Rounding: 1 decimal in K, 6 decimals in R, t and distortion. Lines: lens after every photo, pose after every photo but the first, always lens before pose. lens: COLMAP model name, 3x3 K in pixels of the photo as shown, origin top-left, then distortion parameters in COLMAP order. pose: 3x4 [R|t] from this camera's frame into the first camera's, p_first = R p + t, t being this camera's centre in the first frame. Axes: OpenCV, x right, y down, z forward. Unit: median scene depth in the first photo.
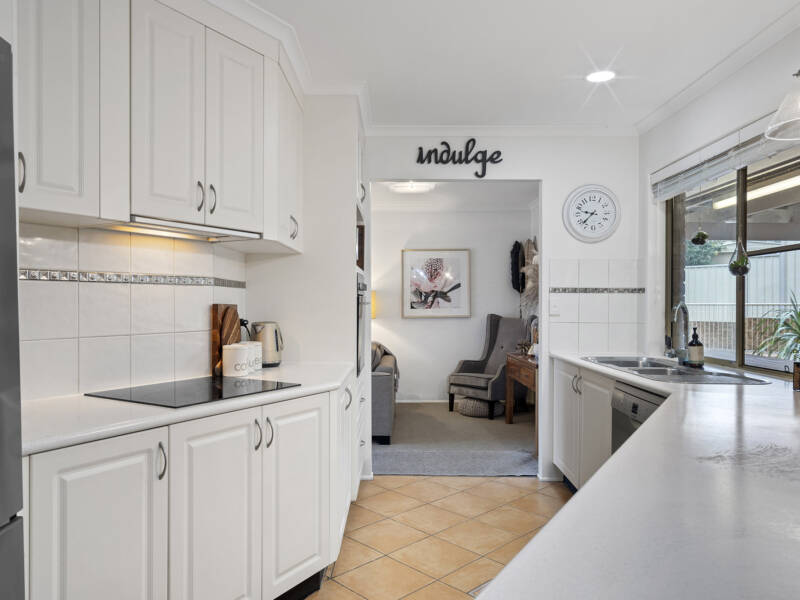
lens RADIAL K [[503.2, 0, 400.0], [0, 503.2, 300.0], [0, 0, 1]] dist [0.000107, -0.000033]
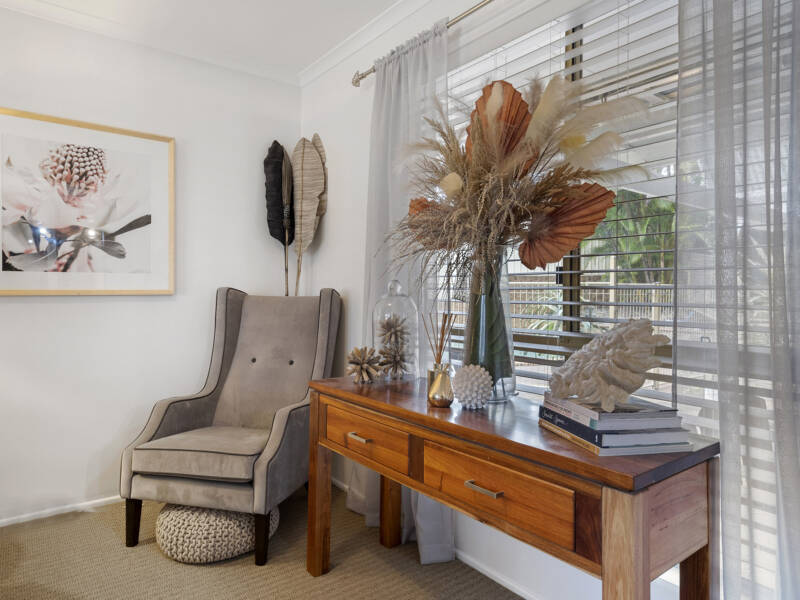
lens RADIAL K [[510.2, 0, 400.0], [0, 510.2, 300.0], [0, 0, 1]] dist [0.005171, 0.001651]
pose [[0.802236, 0.000941, 0.597006, 0.031348], [-0.012186, 0.999816, 0.014800, 0.030355], [-0.596883, -0.019149, 0.802100, 0.533434]]
